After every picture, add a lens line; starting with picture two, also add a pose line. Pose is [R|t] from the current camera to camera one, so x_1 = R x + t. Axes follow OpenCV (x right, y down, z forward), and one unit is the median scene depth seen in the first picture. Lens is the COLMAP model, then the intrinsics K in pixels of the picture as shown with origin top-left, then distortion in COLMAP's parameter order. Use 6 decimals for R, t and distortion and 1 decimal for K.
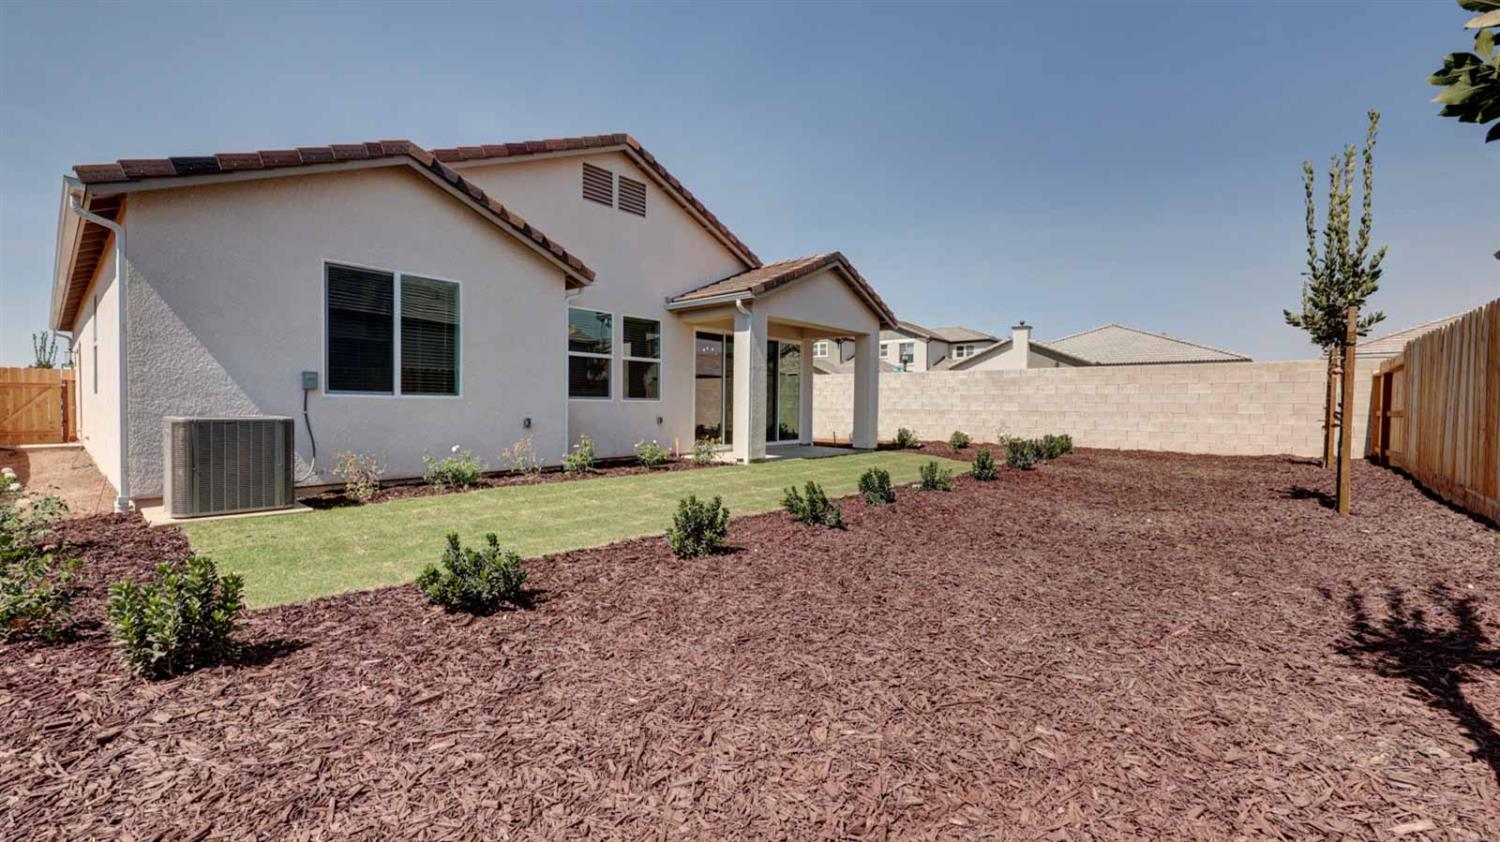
lens RADIAL K [[612.6, 0, 750.0], [0, 612.6, 421.0], [0, 0, 1]] dist [0.000279, 0.000018]
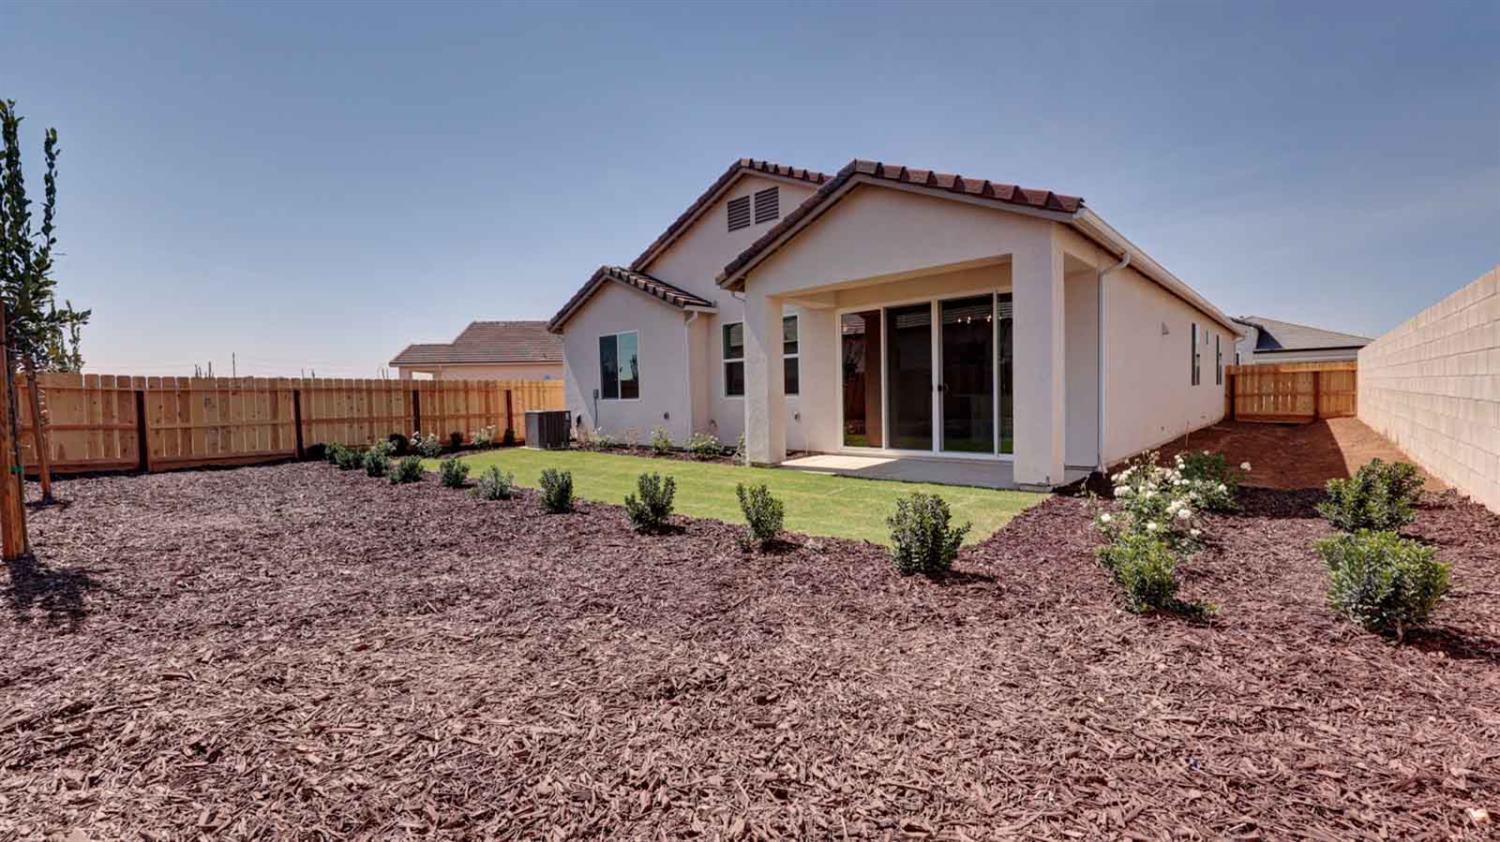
lens RADIAL K [[612.6, 0, 750.0], [0, 612.6, 421.0], [0, 0, 1]] dist [0.000279, 0.000018]
pose [[-0.027736, 0.014296, -0.999513, 1.218541], [-0.002504, 0.999894, 0.014370, -0.005886], [0.999612, 0.002902, -0.027697, 1.376610]]
